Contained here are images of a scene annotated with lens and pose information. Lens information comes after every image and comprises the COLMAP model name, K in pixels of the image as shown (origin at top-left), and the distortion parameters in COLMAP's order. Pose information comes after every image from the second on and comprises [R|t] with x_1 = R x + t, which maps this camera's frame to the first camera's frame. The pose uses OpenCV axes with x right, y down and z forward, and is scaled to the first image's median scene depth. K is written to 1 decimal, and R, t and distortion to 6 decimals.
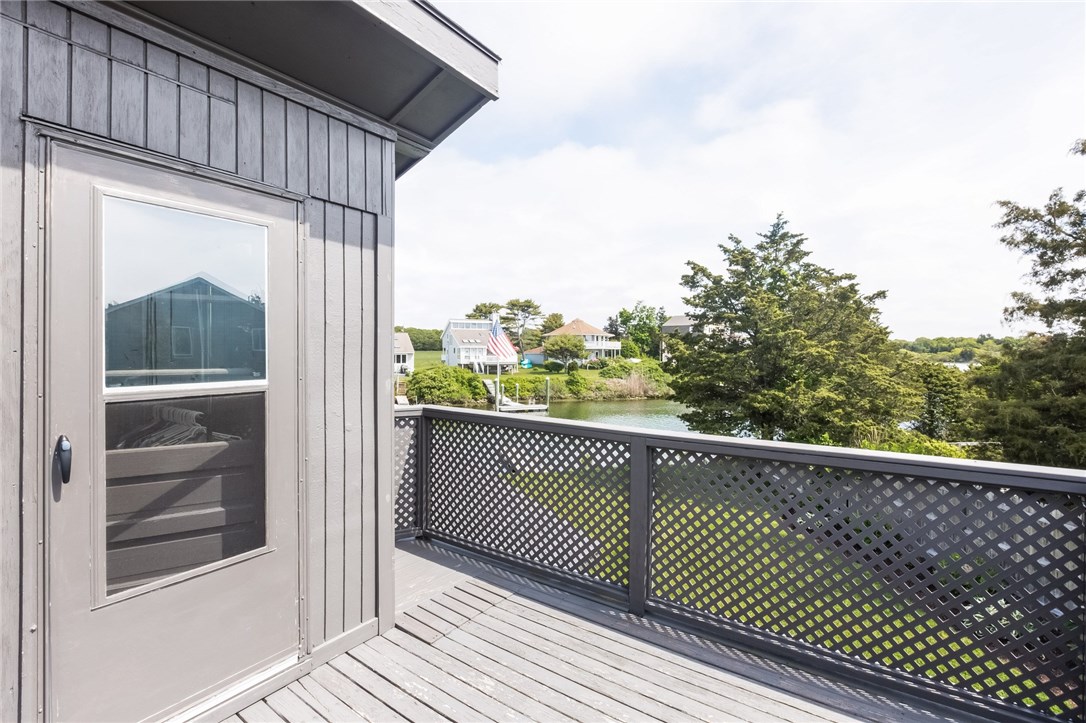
lens RADIAL K [[516.4, 0, 533.2], [0, 516.4, 354.7], [0, 0, 1]] dist [-0.006368, 0.000967]
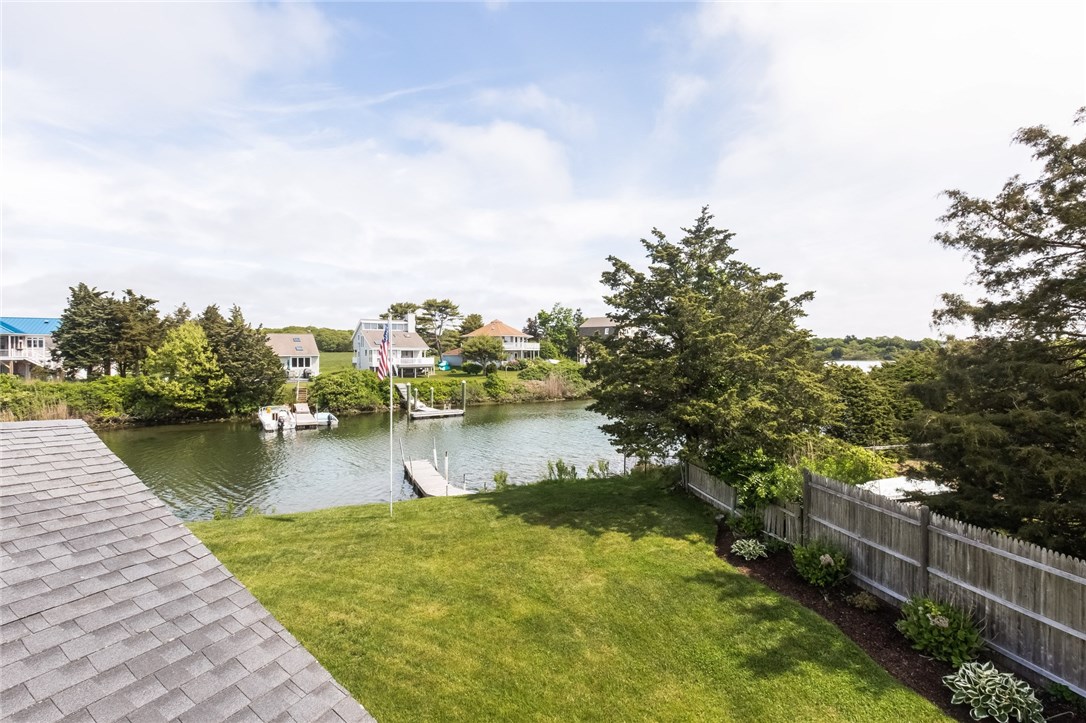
lens RADIAL K [[494.7, 0, 545.1], [0, 494.7, 368.6], [0, 0, 1]] dist [0.007921, 0.000781]
pose [[0.984334, -0.010625, 0.175994, 0.034721], [0.005597, 0.999563, 0.029041, -0.010417], [-0.176225, -0.027601, 0.983963, 0.161000]]
